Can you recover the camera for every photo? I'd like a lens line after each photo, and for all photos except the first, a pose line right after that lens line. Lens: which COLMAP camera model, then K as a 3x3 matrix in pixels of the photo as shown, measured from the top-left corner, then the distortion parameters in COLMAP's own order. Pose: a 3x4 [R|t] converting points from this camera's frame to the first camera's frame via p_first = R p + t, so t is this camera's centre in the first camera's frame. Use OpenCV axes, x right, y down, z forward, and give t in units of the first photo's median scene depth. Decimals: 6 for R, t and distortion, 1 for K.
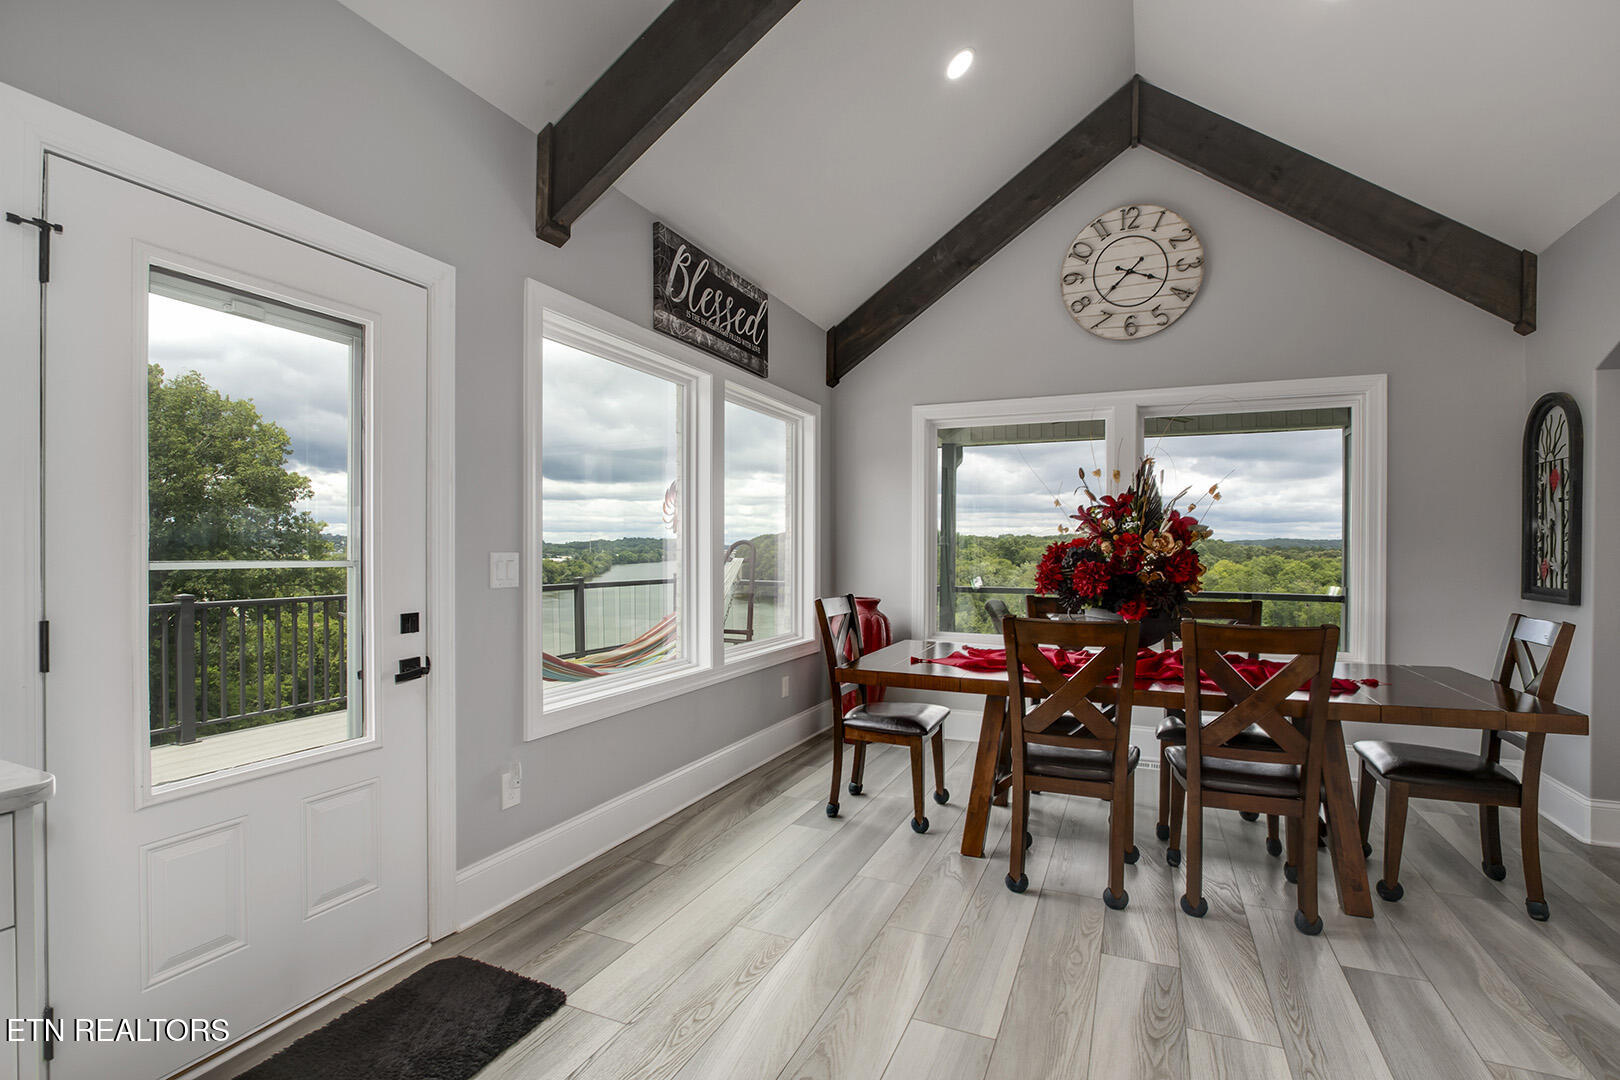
lens RADIAL K [[764.3, 0, 811.7], [0, 764.3, 552.0], [0, 0, 1]] dist [-0.014527, -0.000312]
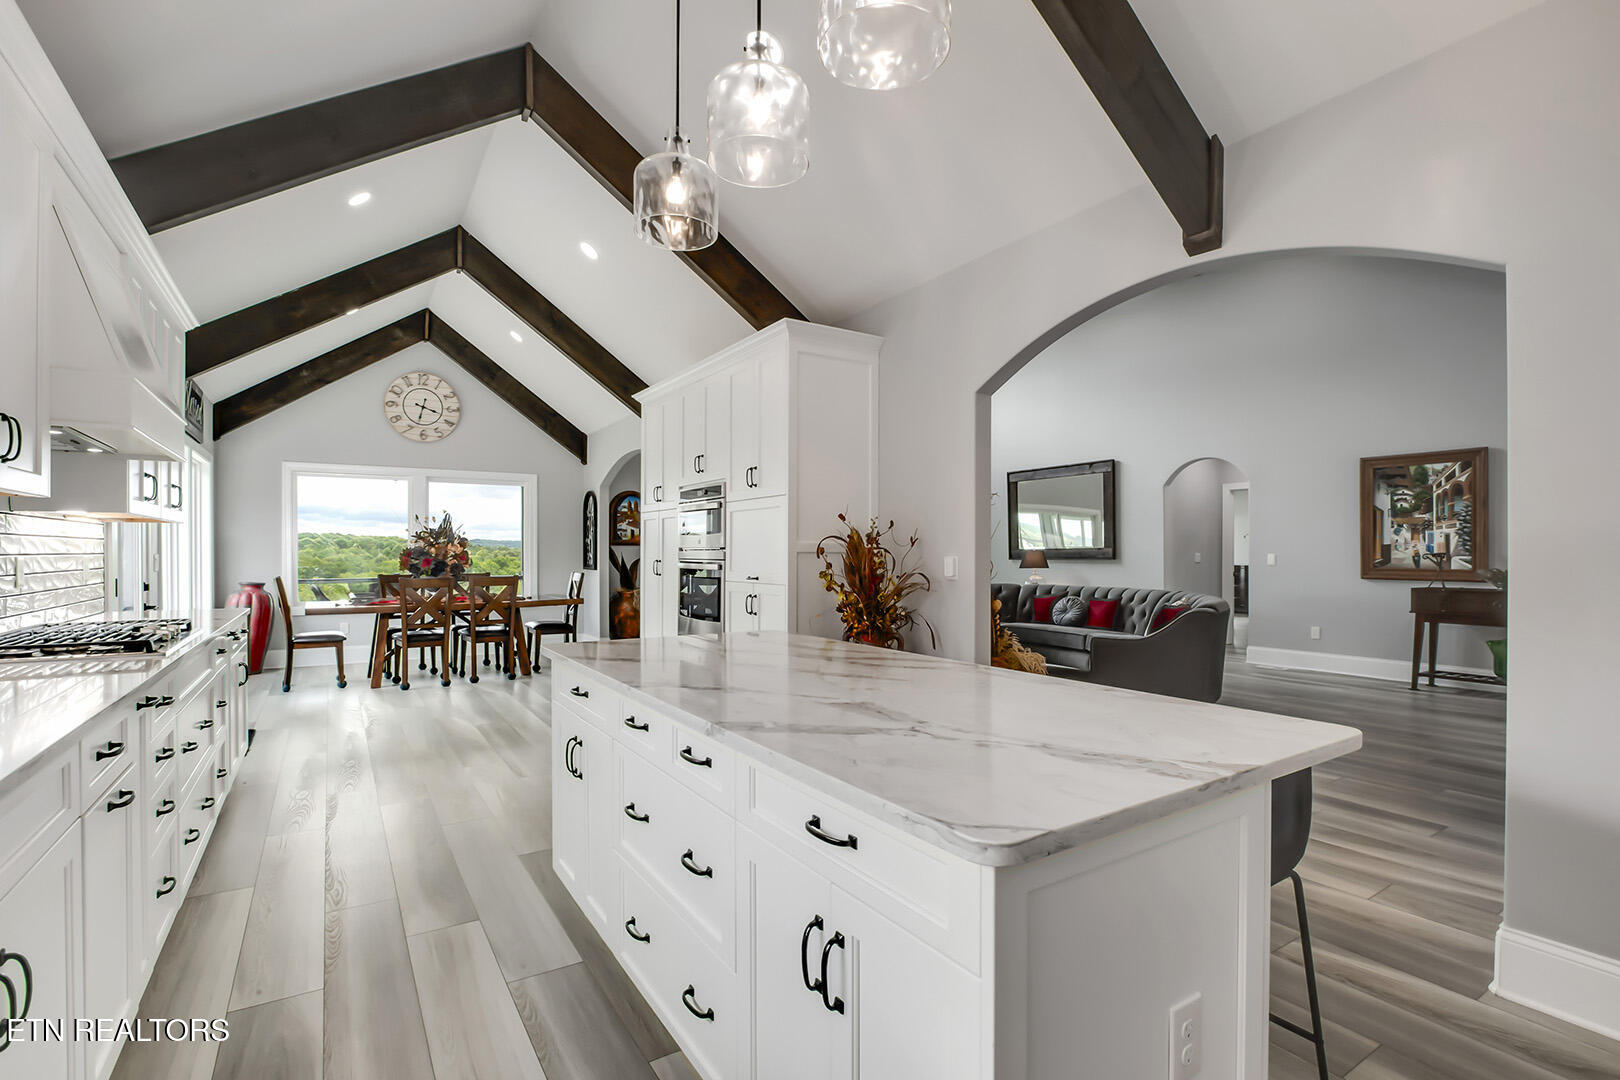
lens RADIAL K [[764.3, 0, 811.9], [0, 764.3, 547.1], [0, 0, 1]] dist [-0.014527, -0.000312]
pose [[0.559625, -0.004626, 0.828733, -0.891618], [0.006858, 0.999976, 0.000951, -0.009488], [-0.828718, 0.005151, 0.559643, -1.268283]]
